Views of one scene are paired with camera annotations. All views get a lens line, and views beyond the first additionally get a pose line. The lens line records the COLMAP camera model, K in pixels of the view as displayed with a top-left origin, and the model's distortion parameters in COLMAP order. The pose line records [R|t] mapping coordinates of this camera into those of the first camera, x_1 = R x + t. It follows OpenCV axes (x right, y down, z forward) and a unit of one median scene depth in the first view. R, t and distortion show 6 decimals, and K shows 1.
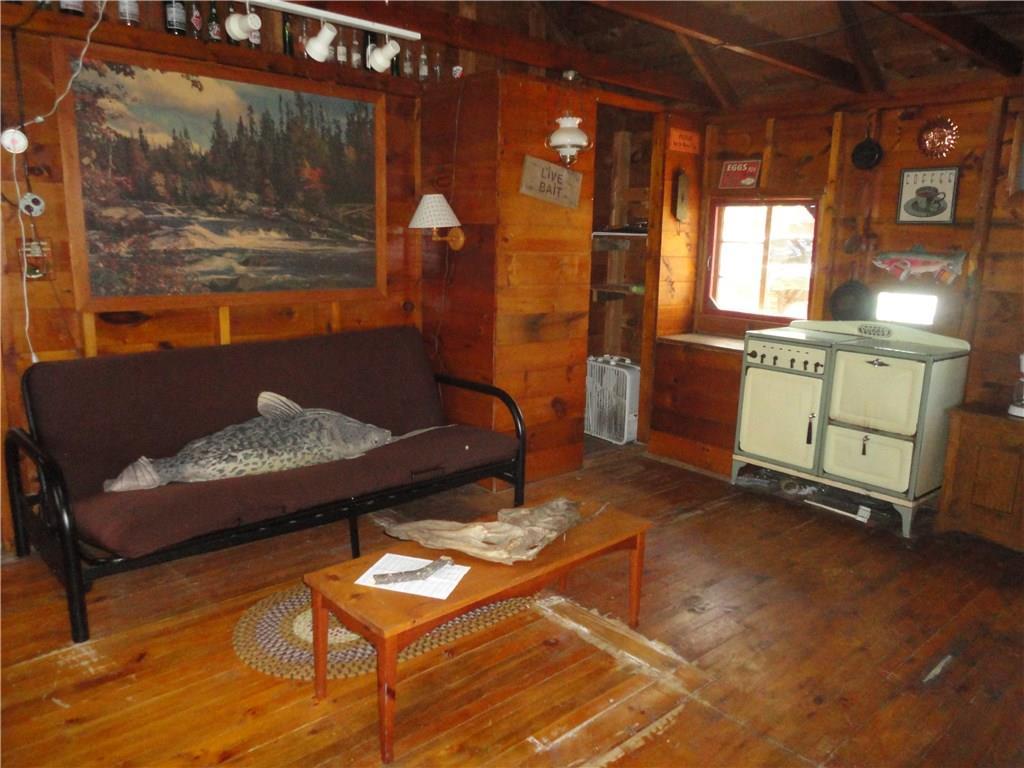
lens RADIAL K [[748.9, 0, 512.0], [0, 748.9, 384.0], [0, 0, 1]] dist [0.025415, -0.000870]
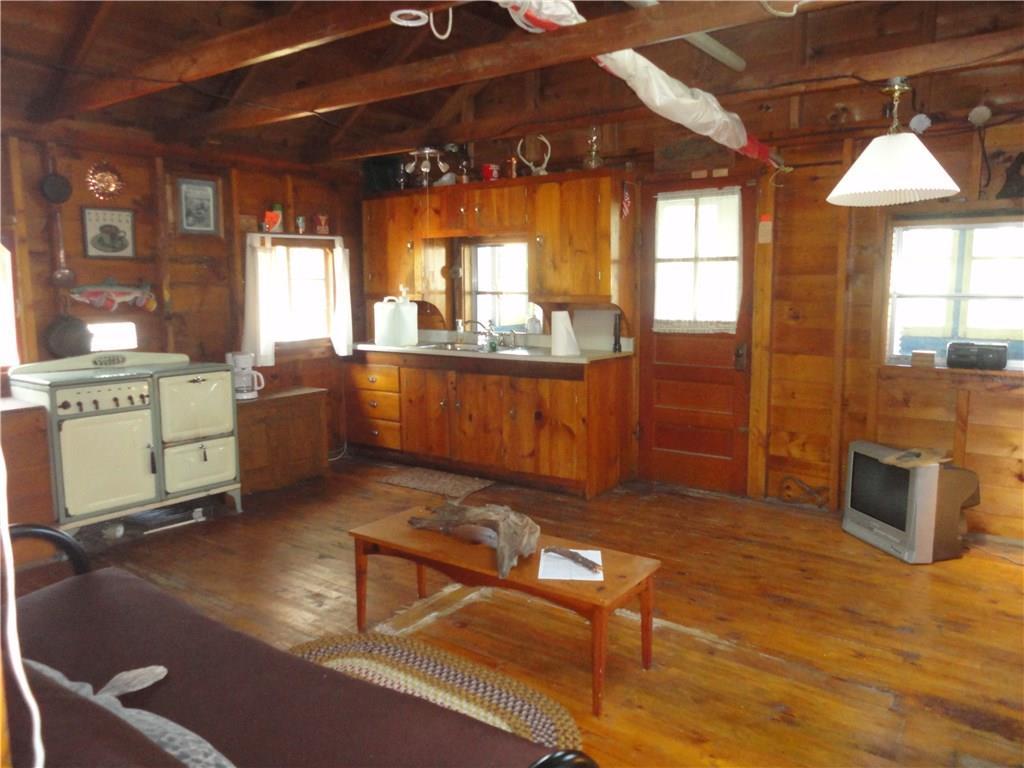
lens RADIAL K [[748.9, 0, 512.0], [0, 748.9, 384.0], [0, 0, 1]] dist [0.025415, -0.000870]
pose [[-0.182990, -0.166749, 0.968870, -0.667377], [0.190080, 0.960914, 0.201280, -0.151306], [-0.964564, 0.220995, -0.144142, 0.656693]]
